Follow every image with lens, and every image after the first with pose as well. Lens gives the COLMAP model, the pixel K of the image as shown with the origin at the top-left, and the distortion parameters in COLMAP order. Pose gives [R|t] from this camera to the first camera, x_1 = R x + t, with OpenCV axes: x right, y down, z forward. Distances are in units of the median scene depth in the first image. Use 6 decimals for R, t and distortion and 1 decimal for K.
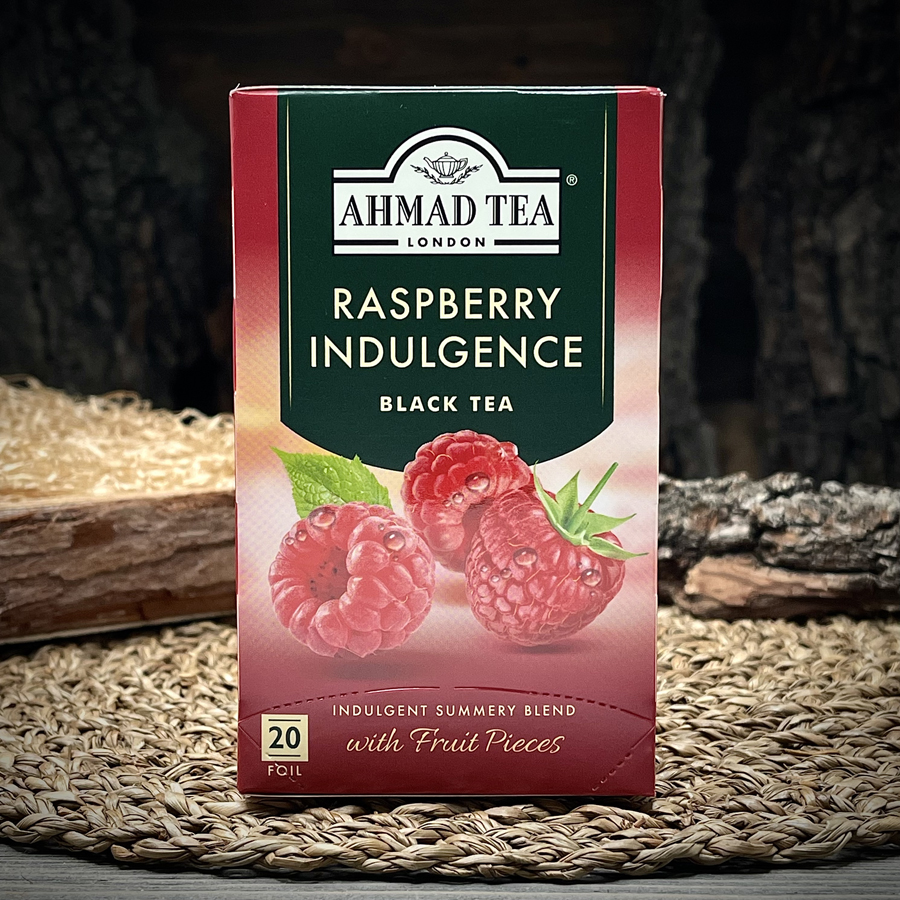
lens RADIAL K [[1621.8, 0, 451.2], [0, 1621.8, 423.3], [0, 0, 1]] dist [0.064812, -0.121982]
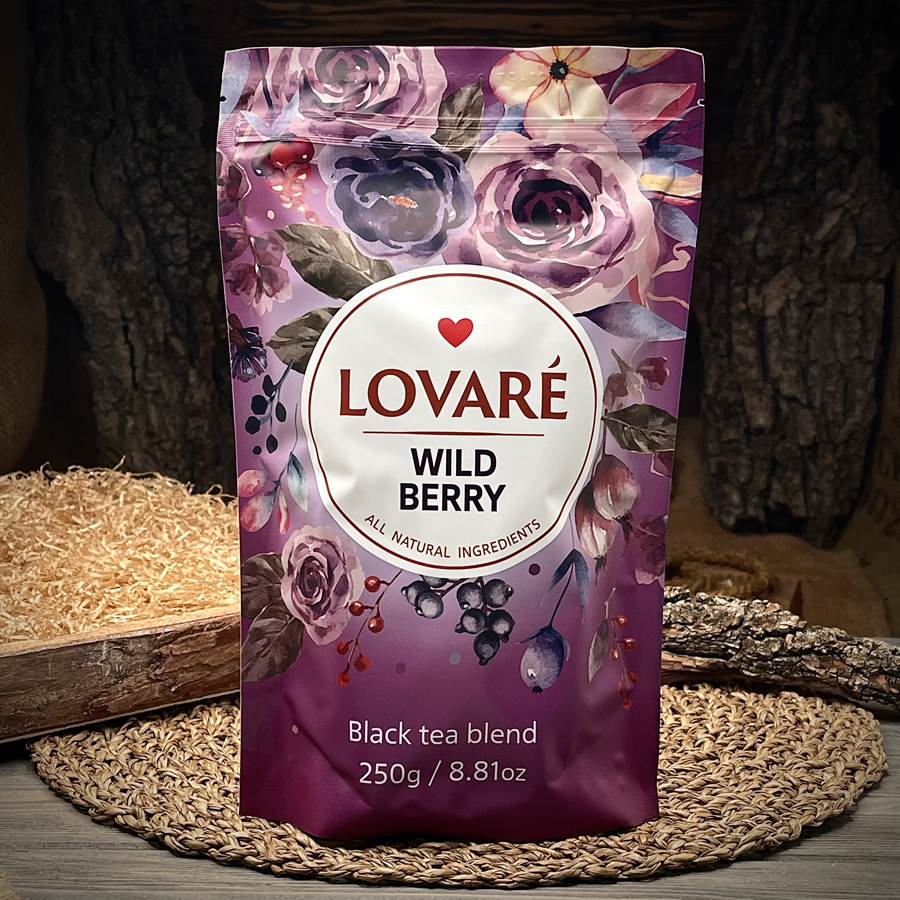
lens RADIAL K [[1469.6, 0, 446.5], [0, 1469.6, 464.7], [0, 0, 1]] dist [0.023593, -0.002740]
pose [[0.999932, 0.008819, -0.007632, 0.004107], [-0.008249, 0.997382, 0.071834, -0.266308], [0.008245, -0.071766, 0.997387, -0.543829]]
